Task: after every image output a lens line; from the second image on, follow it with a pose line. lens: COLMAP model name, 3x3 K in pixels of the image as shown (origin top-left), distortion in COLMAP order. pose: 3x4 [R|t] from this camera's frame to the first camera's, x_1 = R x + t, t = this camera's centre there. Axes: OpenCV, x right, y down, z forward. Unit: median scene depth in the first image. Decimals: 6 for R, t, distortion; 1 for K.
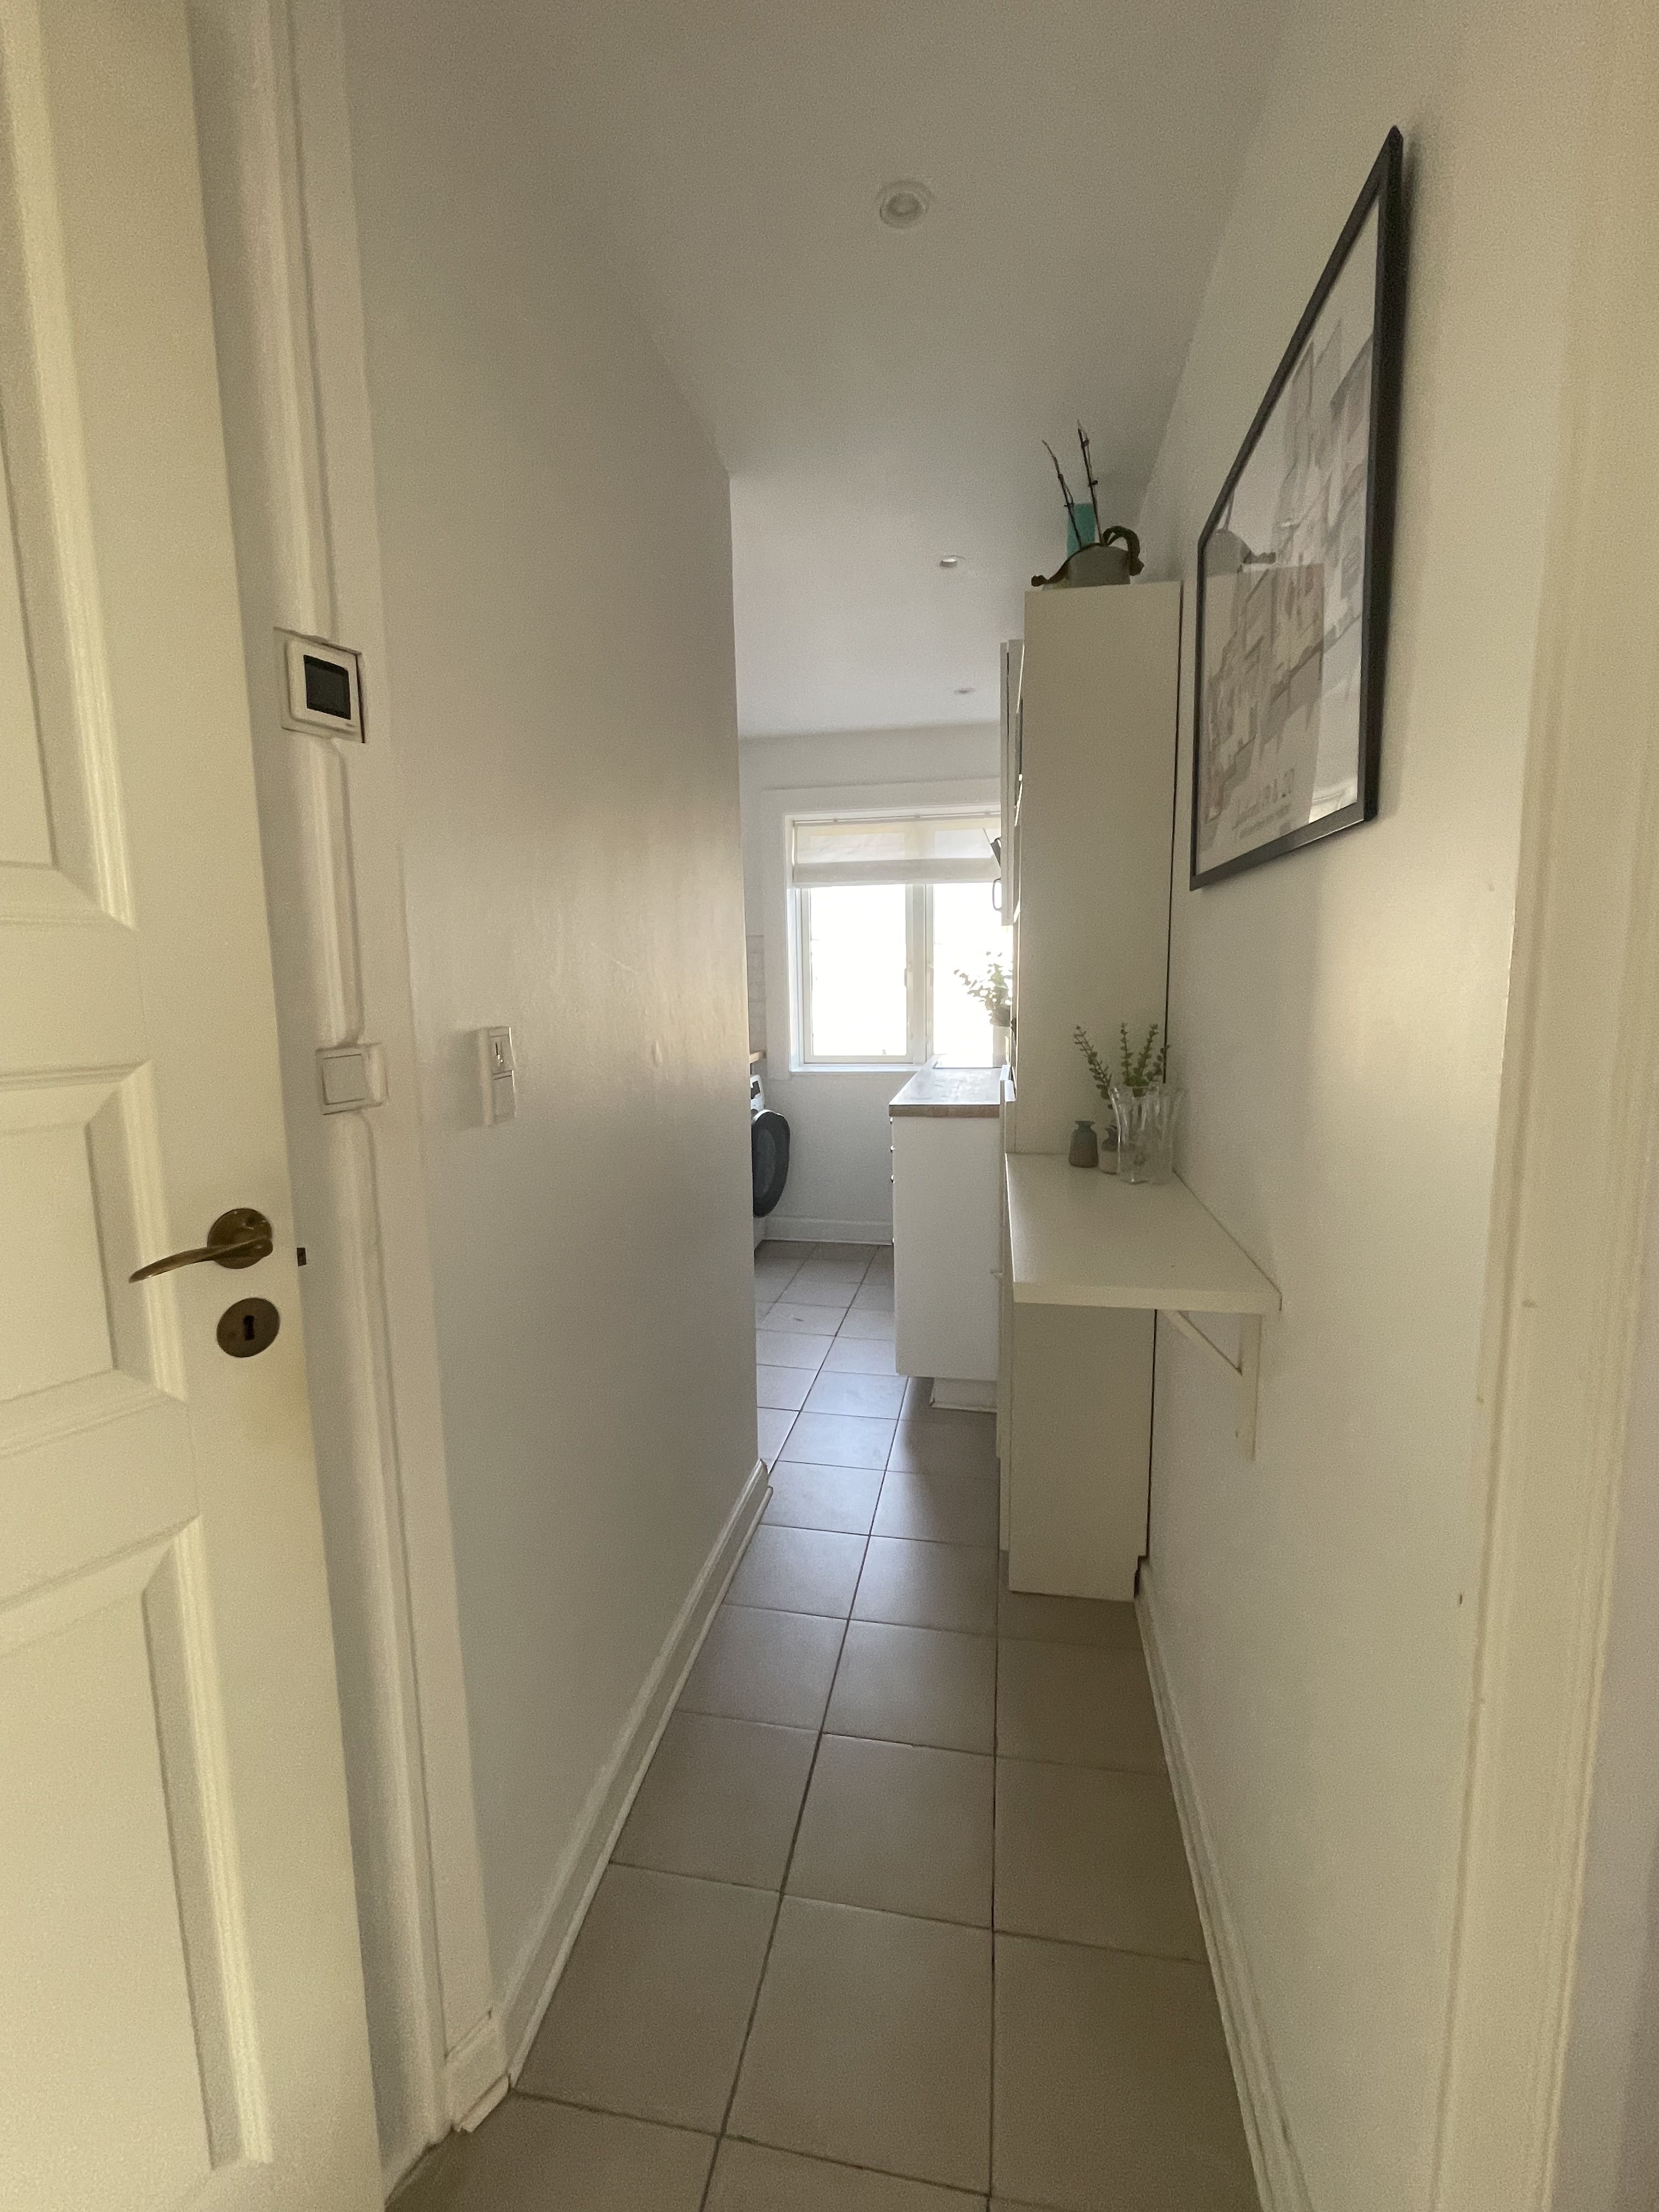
lens RADIAL K [[958.4, 0, 838.4], [0, 958.4, 1104.0], [0, 0, 1]] dist [-0.003627, 0.000419]
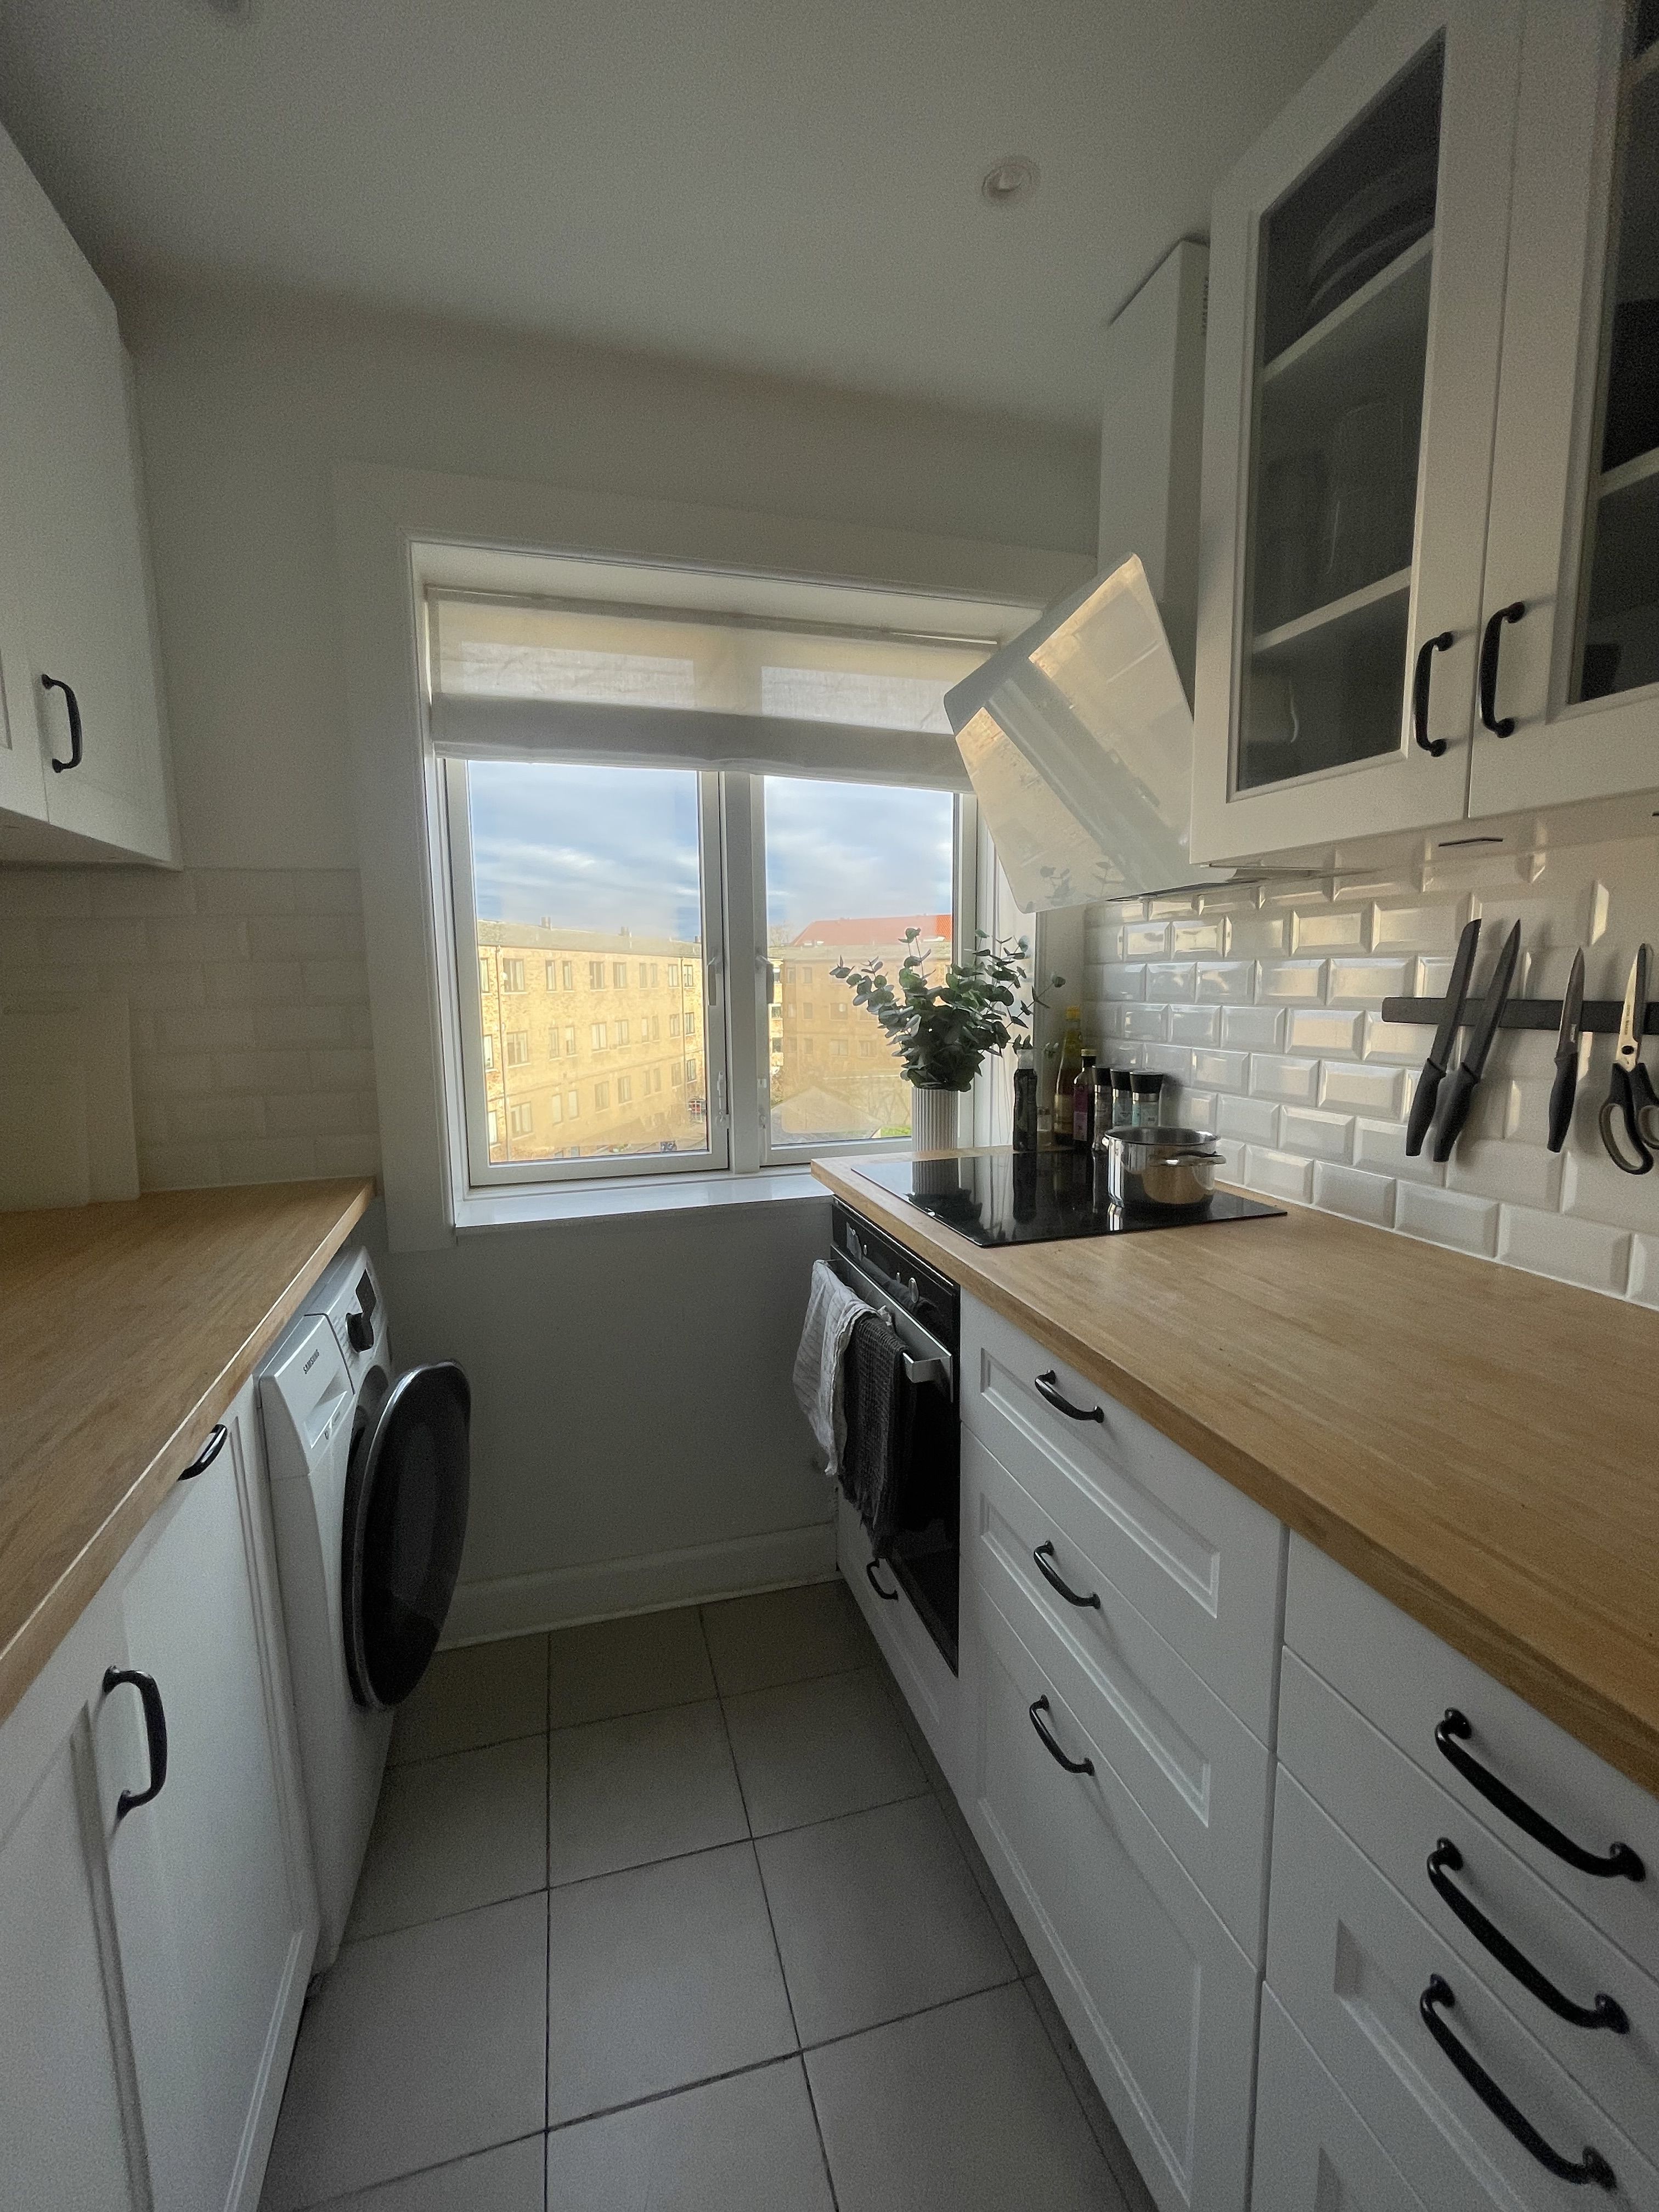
lens RADIAL K [[958.4, 0, 826.6], [0, 958.4, 1105.6], [0, 0, 1]] dist [-0.003627, 0.000419]
pose [[0.898276, -0.056564, 0.435777, -0.080812], [0.052471, 0.998392, 0.021431, -0.082913], [-0.436288, 0.003615, 0.899800, 0.580383]]
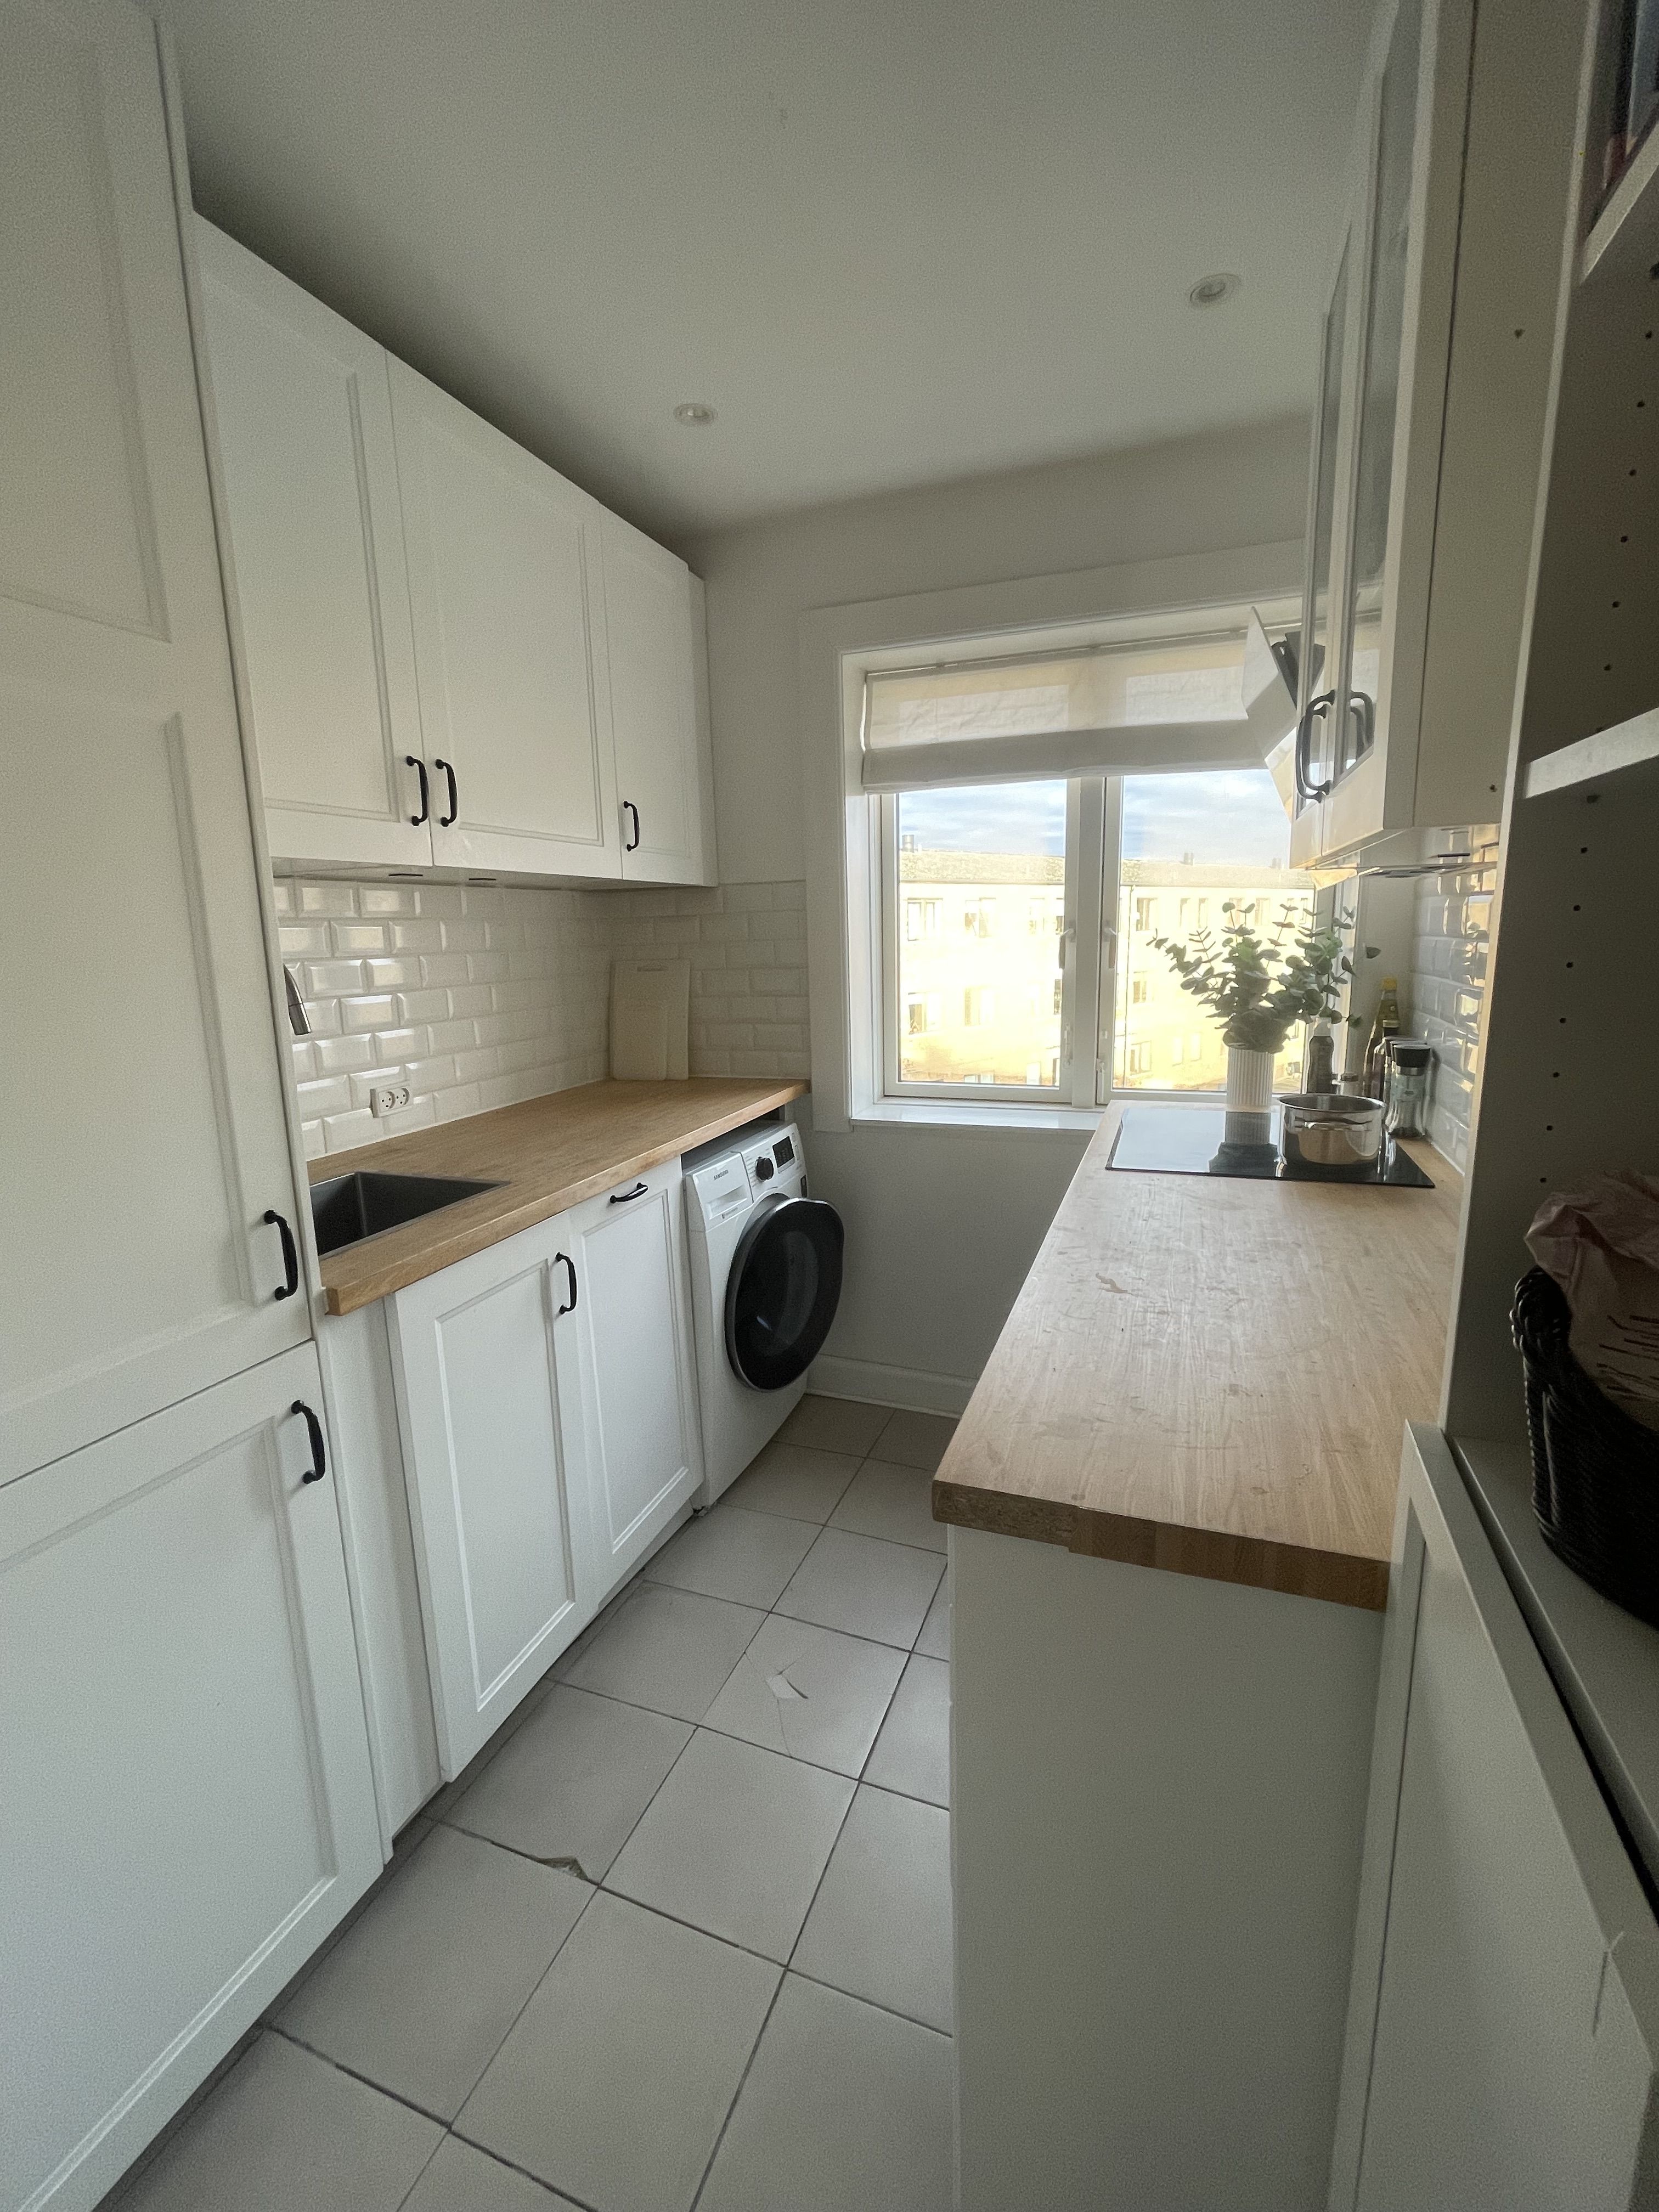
lens RADIAL K [[958.4, 0, 828.1], [0, 958.4, 1110.2], [0, 0, 1]] dist [-0.003627, 0.000419]
pose [[0.981041, 0.025614, -0.192100, 0.046014], [-0.010938, 0.996966, 0.077072, -0.082763], [0.193491, -0.073510, 0.978344, 0.430662]]
